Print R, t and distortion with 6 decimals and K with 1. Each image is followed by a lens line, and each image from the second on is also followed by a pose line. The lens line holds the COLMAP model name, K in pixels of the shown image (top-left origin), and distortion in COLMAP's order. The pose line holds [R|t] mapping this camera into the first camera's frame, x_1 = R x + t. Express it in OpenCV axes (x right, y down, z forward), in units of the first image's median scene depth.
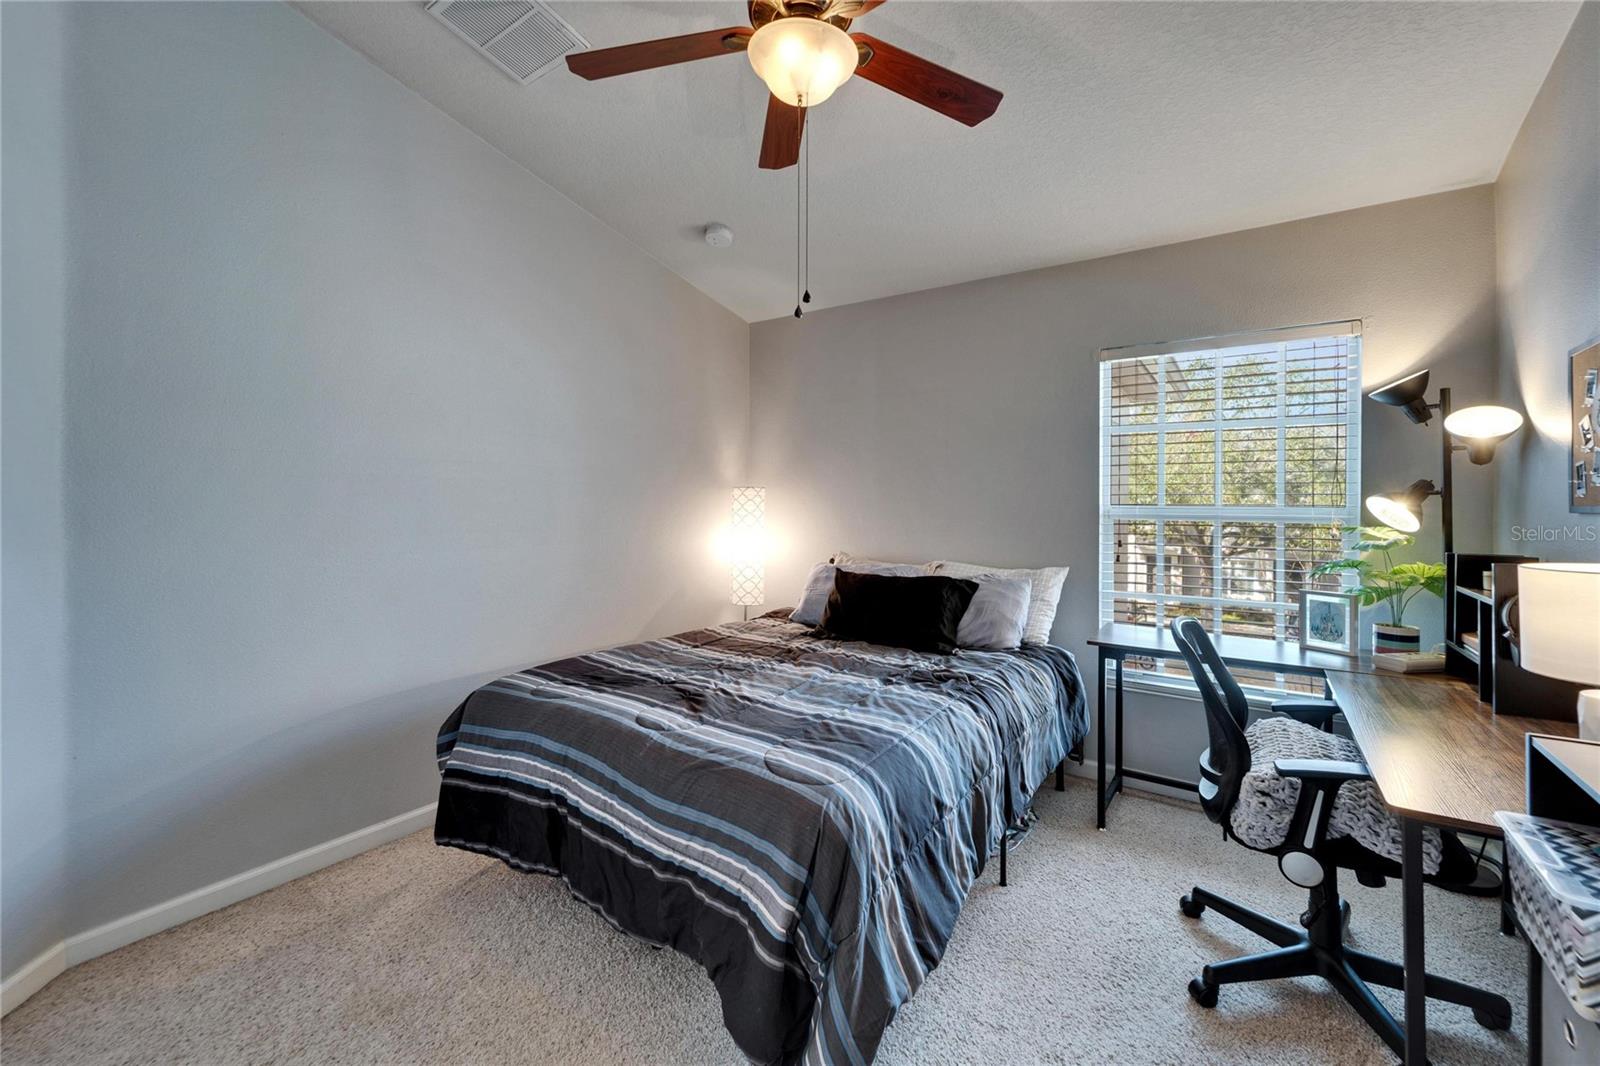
lens RADIAL K [[649.1, 0, 799.7], [0, 649.1, 503.5], [0, 0, 1]] dist [-0.000700, -0.000133]
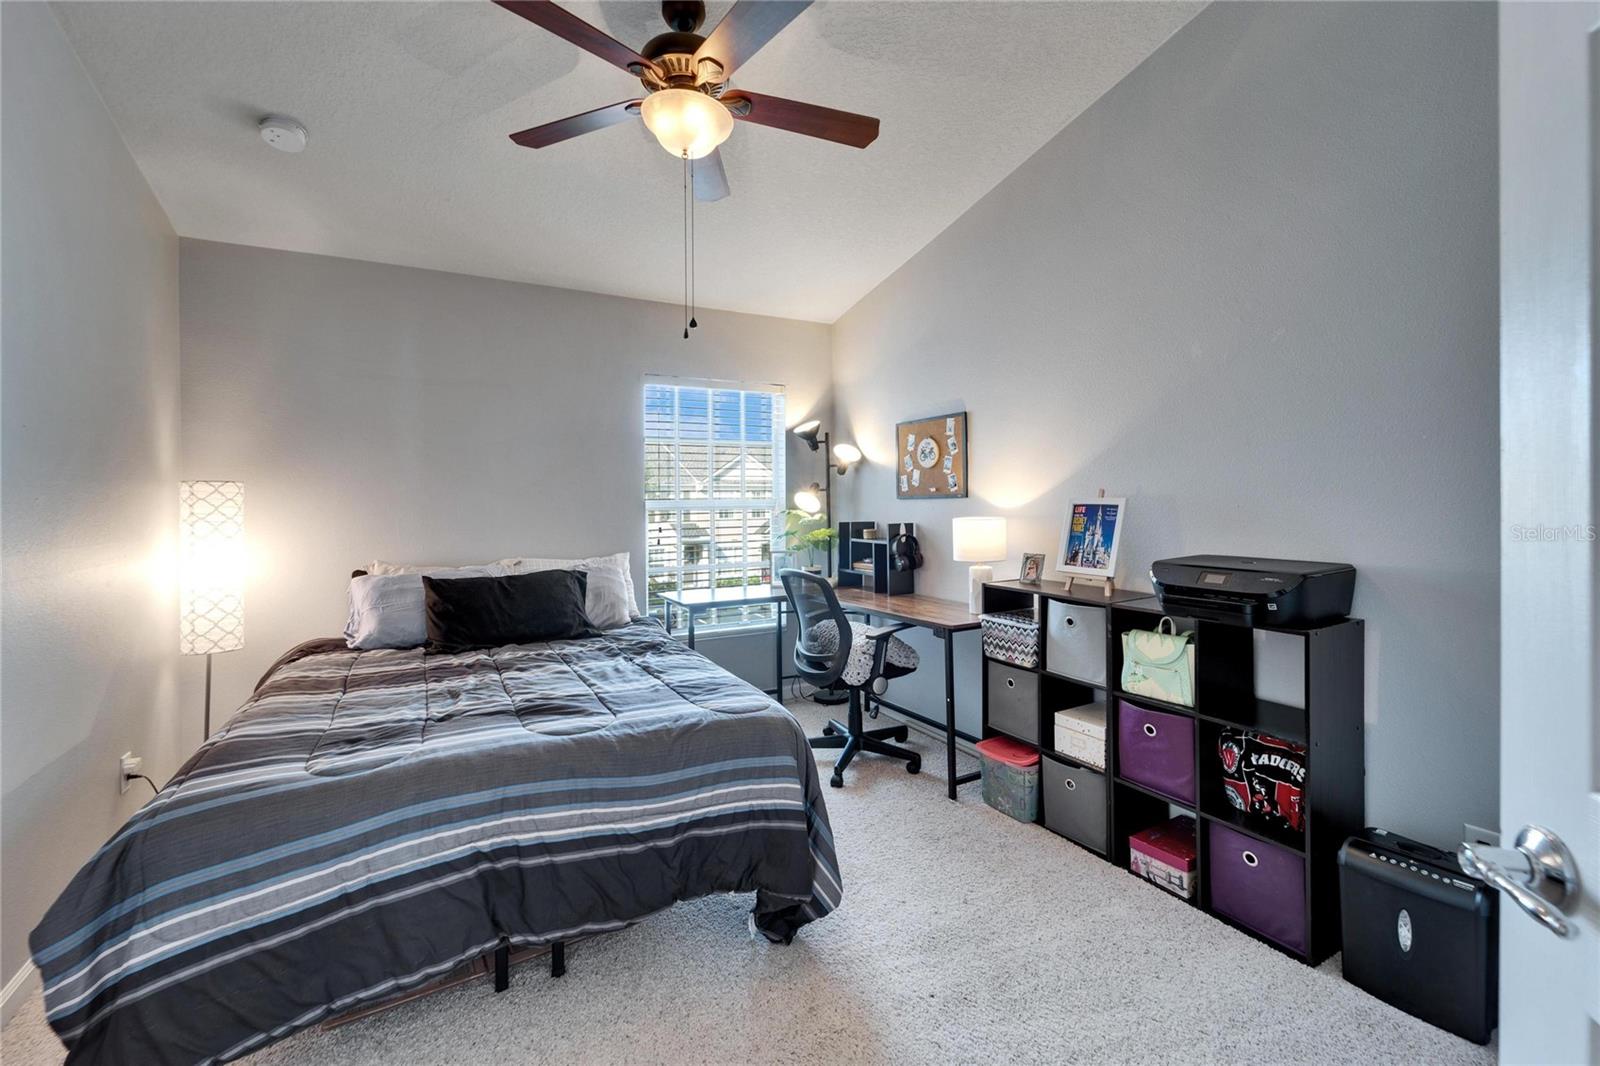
lens RADIAL K [[692.9, 0, 799.7], [0, 692.9, 501.3], [0, 0, 1]] dist [0.000849, -0.000294]
pose [[0.444893, -0.011554, 0.895509, -0.798164], [0.015348, 0.999868, 0.005275, 0.003418], [-0.895452, 0.011398, 0.445012, 0.202144]]
